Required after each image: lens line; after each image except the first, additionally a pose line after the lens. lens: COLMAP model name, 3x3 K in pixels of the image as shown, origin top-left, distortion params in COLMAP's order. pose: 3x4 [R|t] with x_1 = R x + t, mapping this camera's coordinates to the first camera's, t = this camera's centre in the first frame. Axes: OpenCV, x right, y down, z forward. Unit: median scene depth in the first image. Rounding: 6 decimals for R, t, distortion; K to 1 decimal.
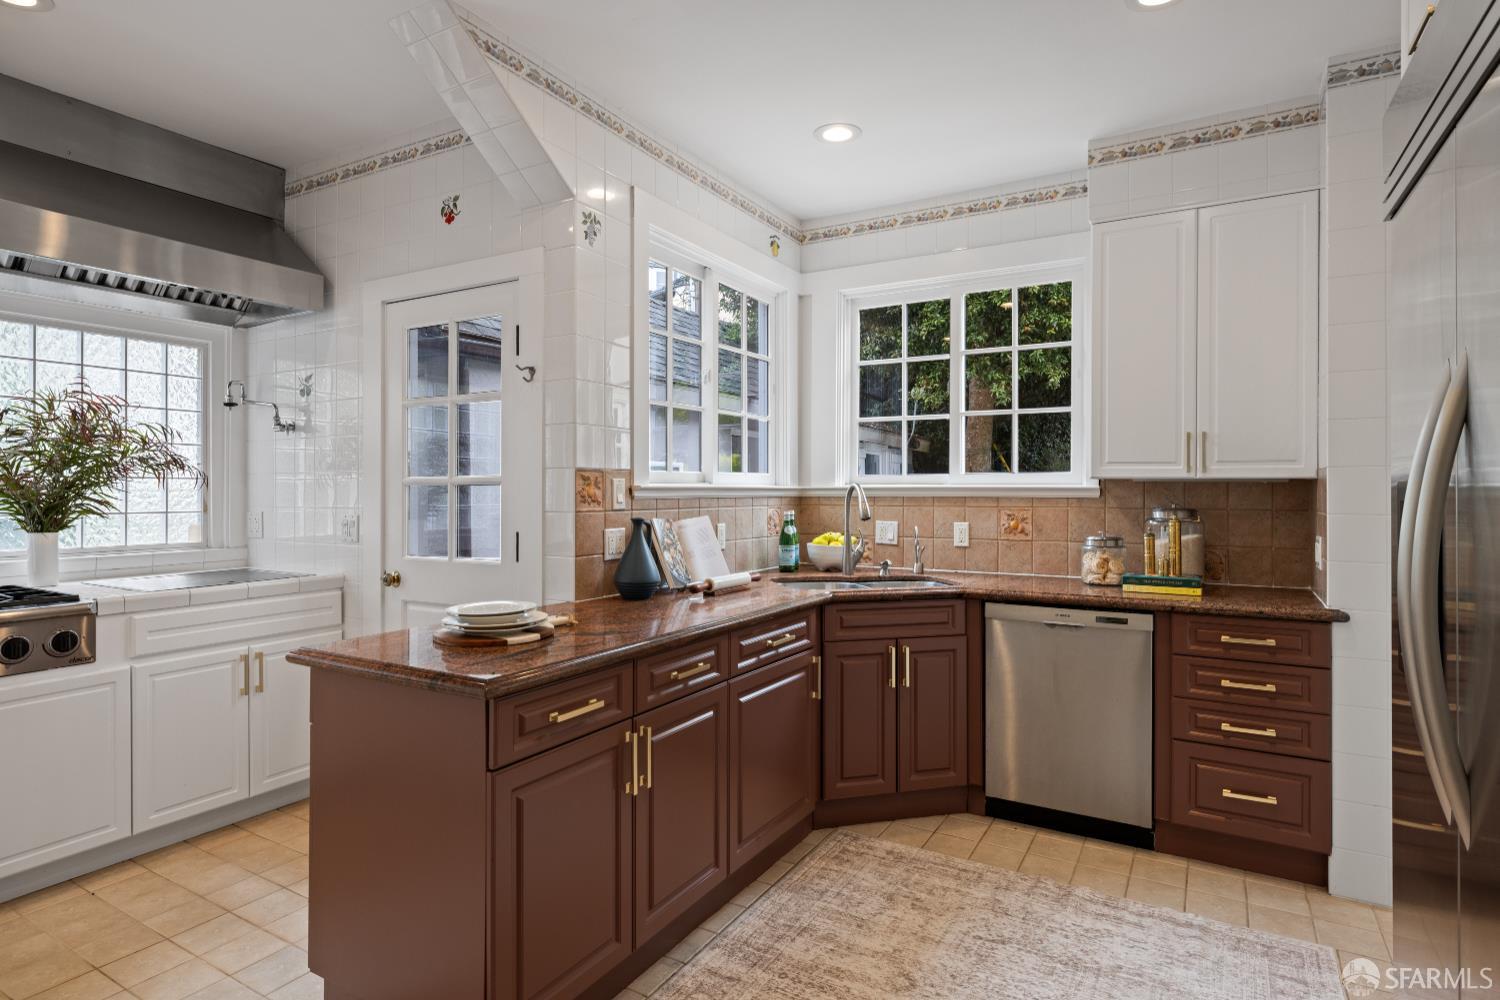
lens RADIAL K [[793.3, 0, 746.5], [0, 793.3, 483.7], [0, 0, 1]] dist [-0.002349, -0.000507]
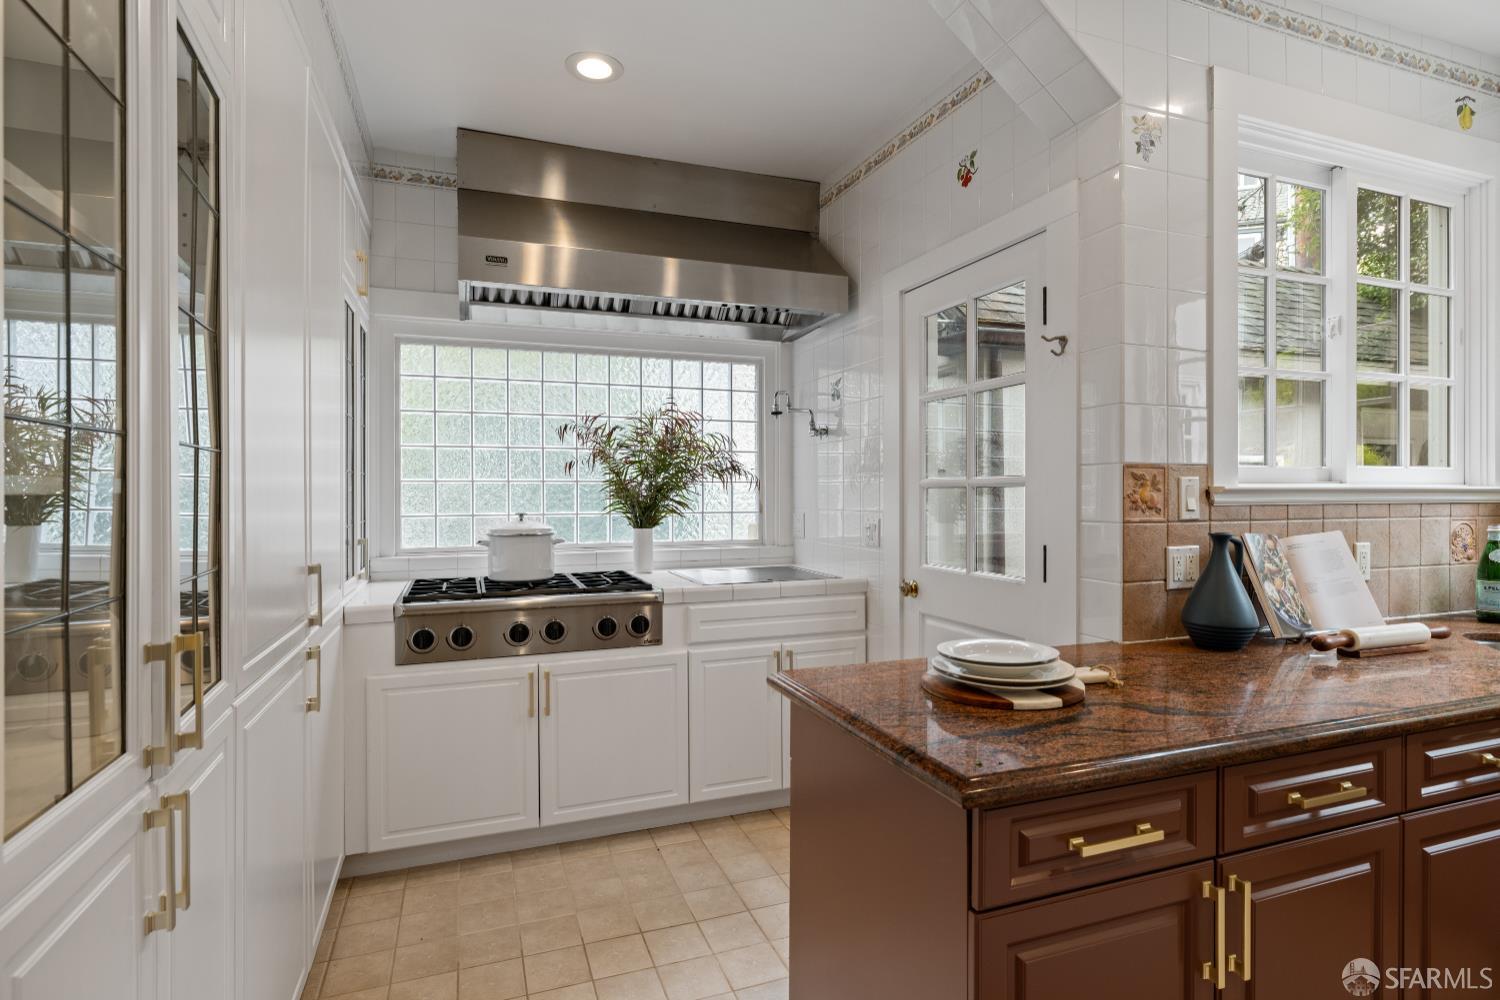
lens RADIAL K [[755.1, 0, 749.5], [0, 755.1, 495.4], [0, 0, 1]] dist [-0.000294, 0.000107]
pose [[0.774570, 0.002123, -0.632485, -0.036096], [0.006207, 0.999921, 0.010957, 0.000257], [0.632458, -0.012413, 0.774495, 0.213644]]
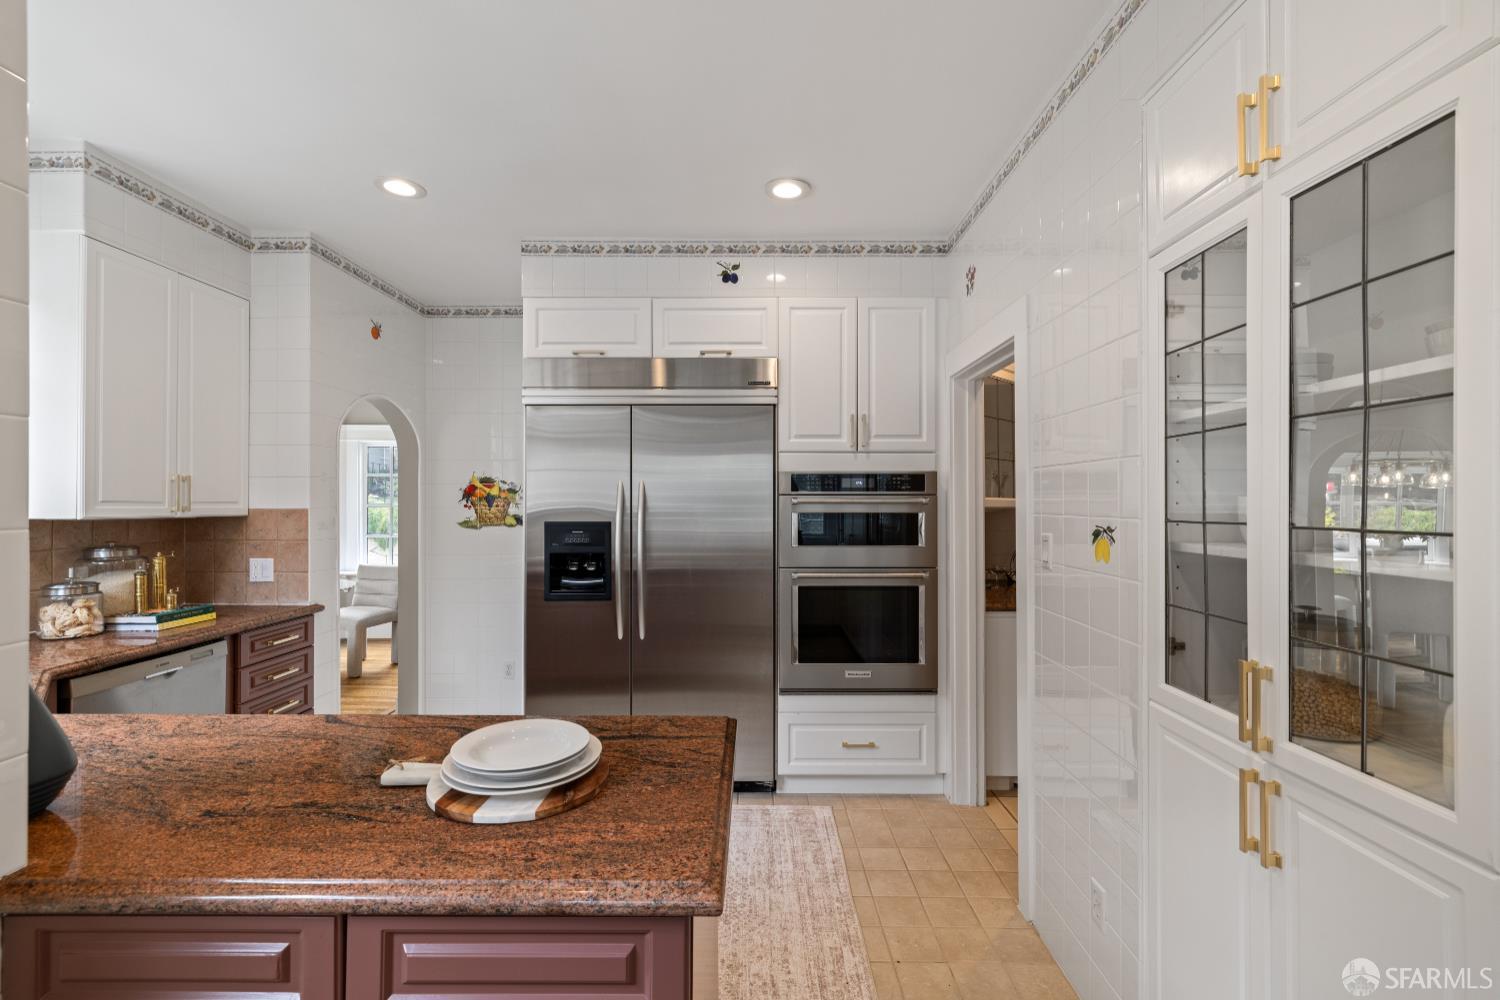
lens RADIAL K [[641.2, 0, 750.0], [0, 641.2, 500.0], [0, 0, 1]] dist [0.000133, 0.000019]
pose [[-0.497971, -0.000668, 0.867193, -0.634341], [-0.009156, 0.999948, -0.004487, -0.035308], [-0.867145, -0.010174, -0.497951, 0.784481]]
